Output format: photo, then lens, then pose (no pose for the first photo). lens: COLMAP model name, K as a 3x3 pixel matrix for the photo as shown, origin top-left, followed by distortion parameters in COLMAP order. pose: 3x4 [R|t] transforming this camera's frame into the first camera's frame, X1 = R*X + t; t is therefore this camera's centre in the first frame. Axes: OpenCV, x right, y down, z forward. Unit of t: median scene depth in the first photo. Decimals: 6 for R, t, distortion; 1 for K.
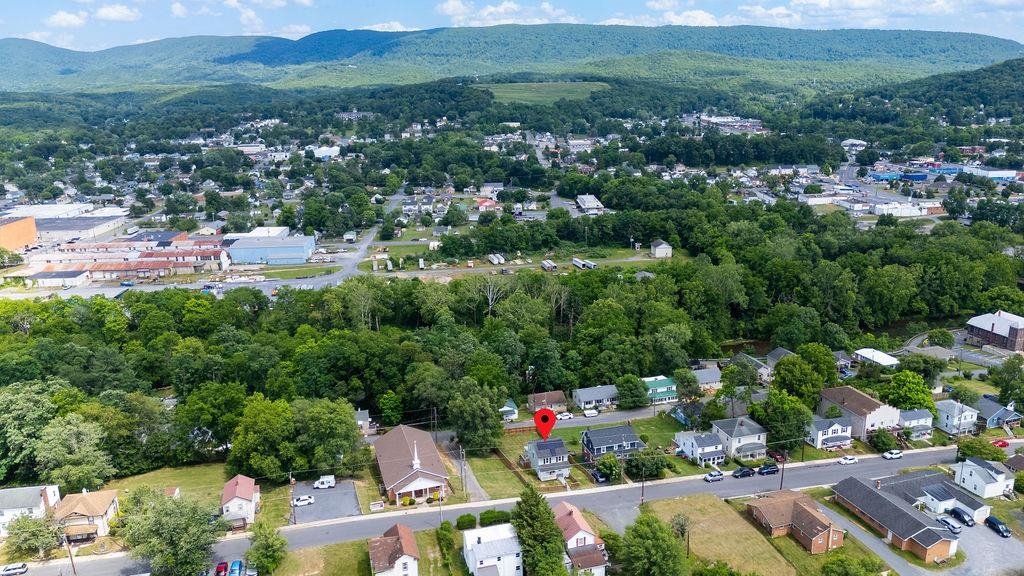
lens RADIAL K [[753.5, 0, 512.0], [0, 753.5, 288.0], [0, 0, 1]] dist [0.074867, -0.075747]
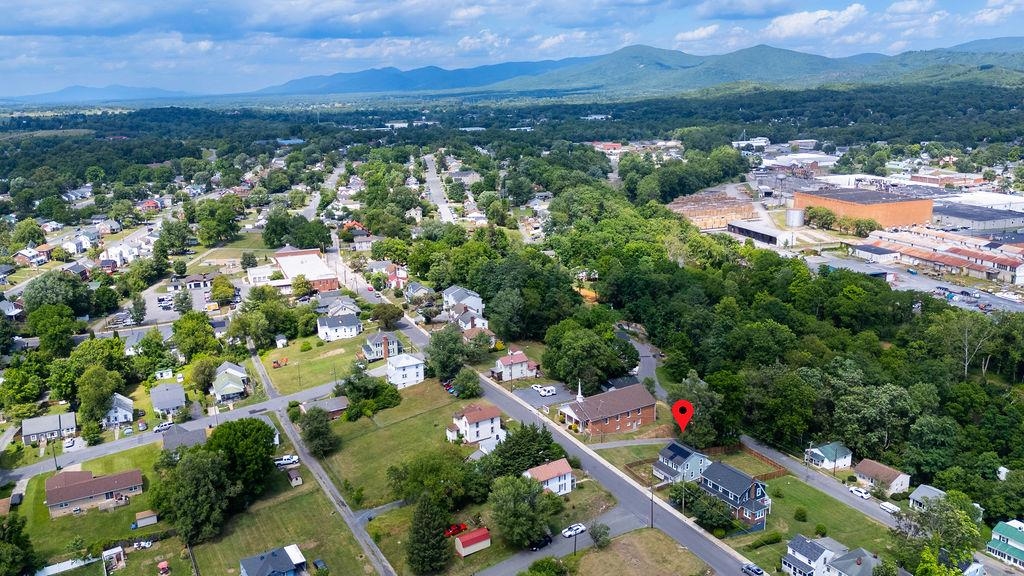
lens RADIAL K [[789.9, 0, 512.0], [0, 789.9, 288.0], [0, 0, 1]] dist [0.079518, -0.090790]
pose [[0.252692, 0.252901, -0.933910, 0.338724], [-0.243789, 0.950735, 0.191494, -0.053930], [0.936330, 0.179288, 0.301897, 0.157301]]
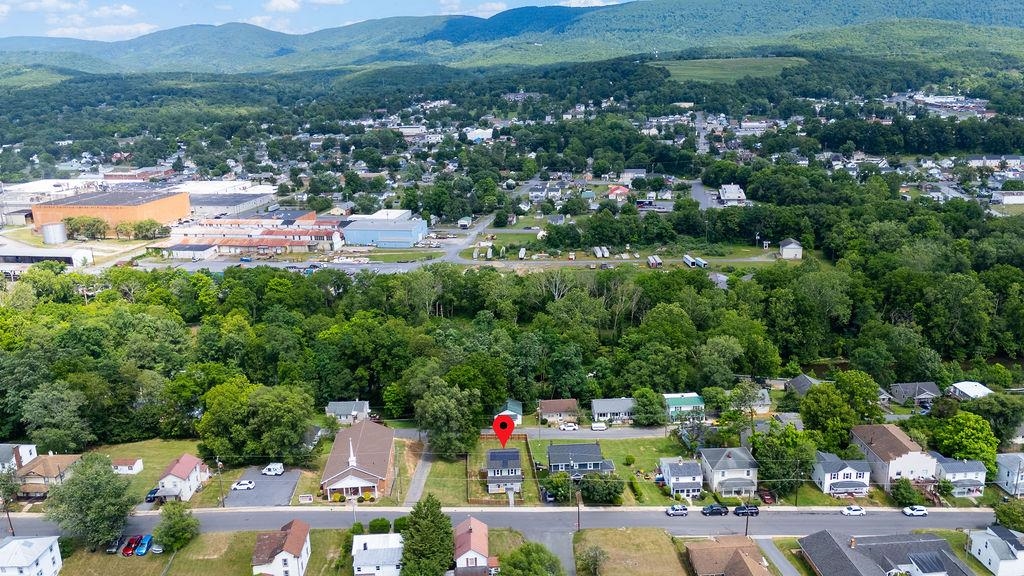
lens RADIAL K [[789.9, 0, 512.0], [0, 789.9, 288.0], [0, 0, 1]] dist [0.079518, -0.090790]
pose [[0.970627, 0.057705, -0.233567, 0.101493], [-0.054168, 0.998300, 0.021536, -0.008693], [0.234412, -0.008252, 0.972102, 0.015058]]
